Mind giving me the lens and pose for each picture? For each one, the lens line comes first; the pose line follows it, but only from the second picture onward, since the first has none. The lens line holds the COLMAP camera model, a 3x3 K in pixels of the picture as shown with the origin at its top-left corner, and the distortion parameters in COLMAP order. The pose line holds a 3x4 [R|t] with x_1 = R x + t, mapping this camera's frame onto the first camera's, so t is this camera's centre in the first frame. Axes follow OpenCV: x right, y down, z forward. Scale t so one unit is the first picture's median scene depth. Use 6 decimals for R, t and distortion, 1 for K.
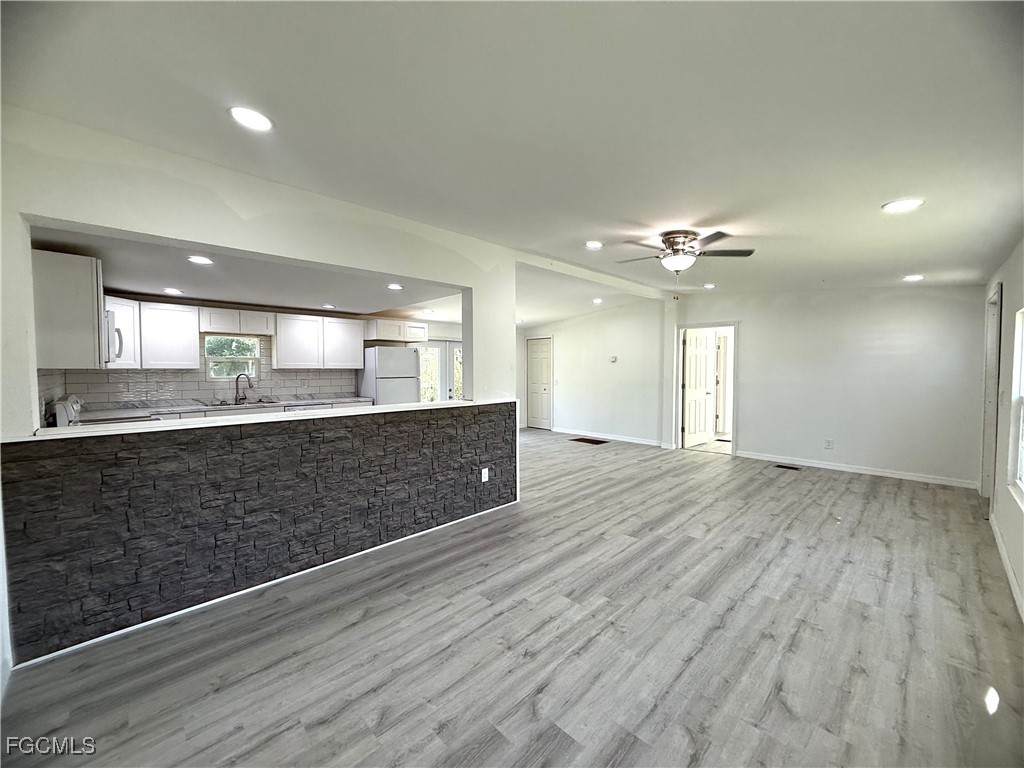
lens RADIAL K [[407.5, 0, 509.7], [0, 407.5, 380.4], [0, 0, 1]] dist [-0.001048, 0.000281]
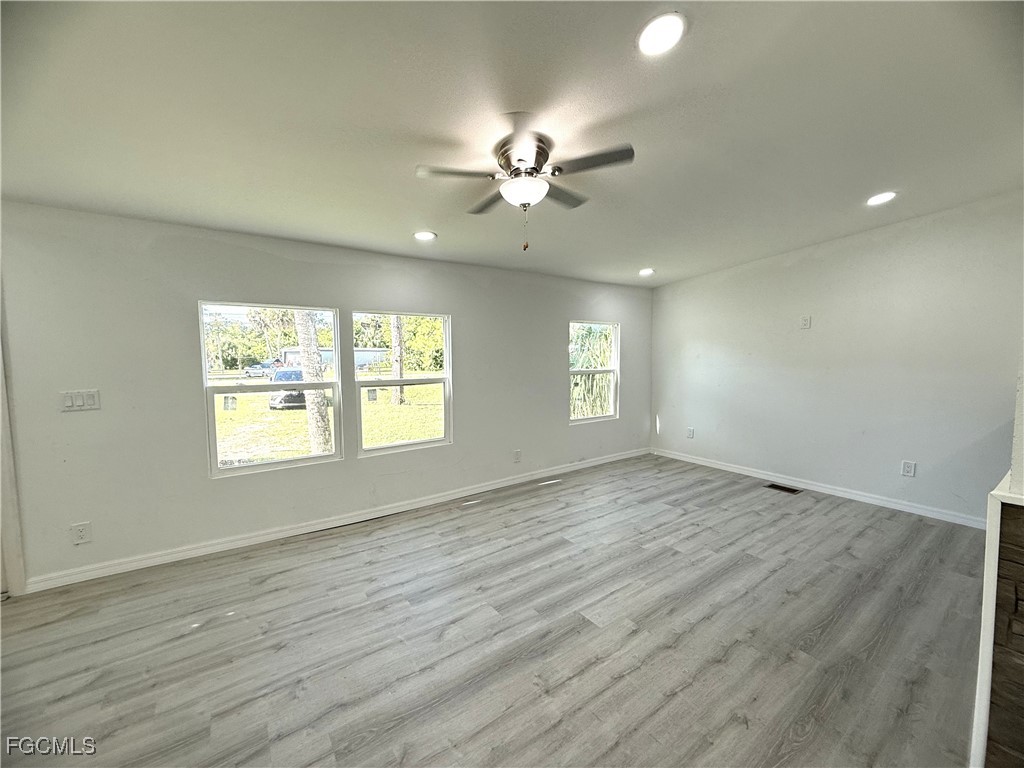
lens RADIAL K [[407.5, 0, 511.3], [0, 407.5, 386.3], [0, 0, 1]] dist [-0.001048, 0.000281]
pose [[-0.987950, -0.001525, 0.154765, 0.310505], [0.016131, 0.993491, 0.112759, -0.051835], [-0.153929, 0.113897, -0.981495, 1.555887]]
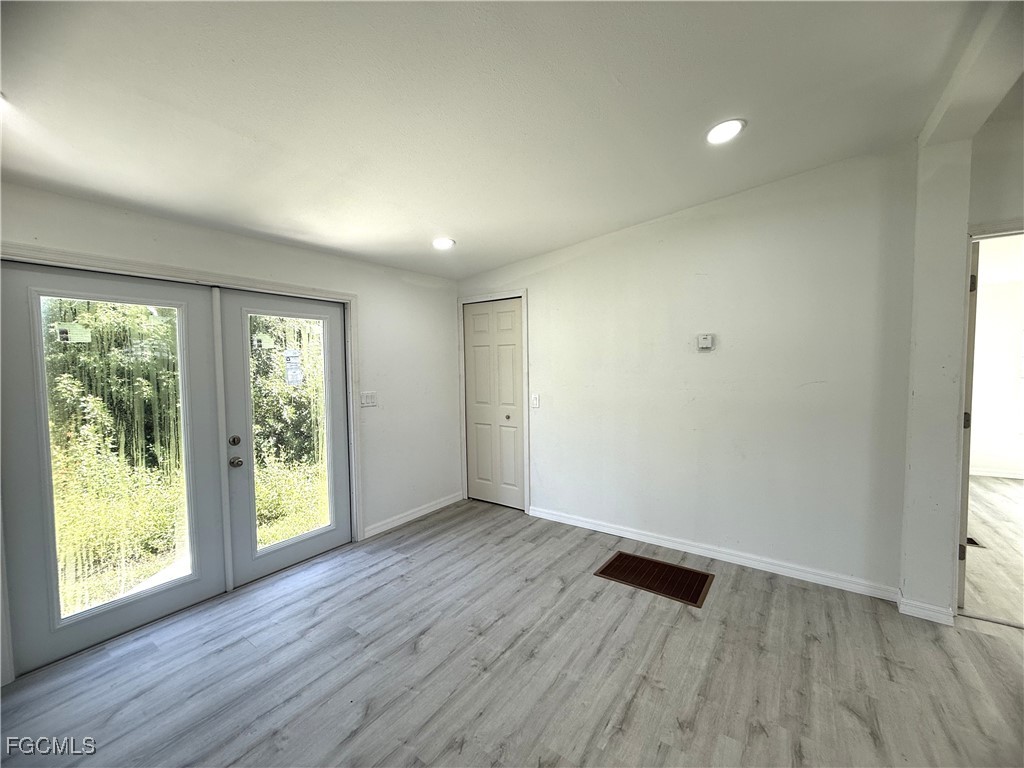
lens RADIAL K [[407.5, 0, 512.2], [0, 407.5, 384.7], [0, 0, 1]] dist [-0.001048, 0.000281]
pose [[0.982830, -0.022087, 0.183188, 0.031099], [0.019519, 0.999685, 0.015808, -0.051983], [-0.183479, -0.011961, 0.982951, 1.528436]]
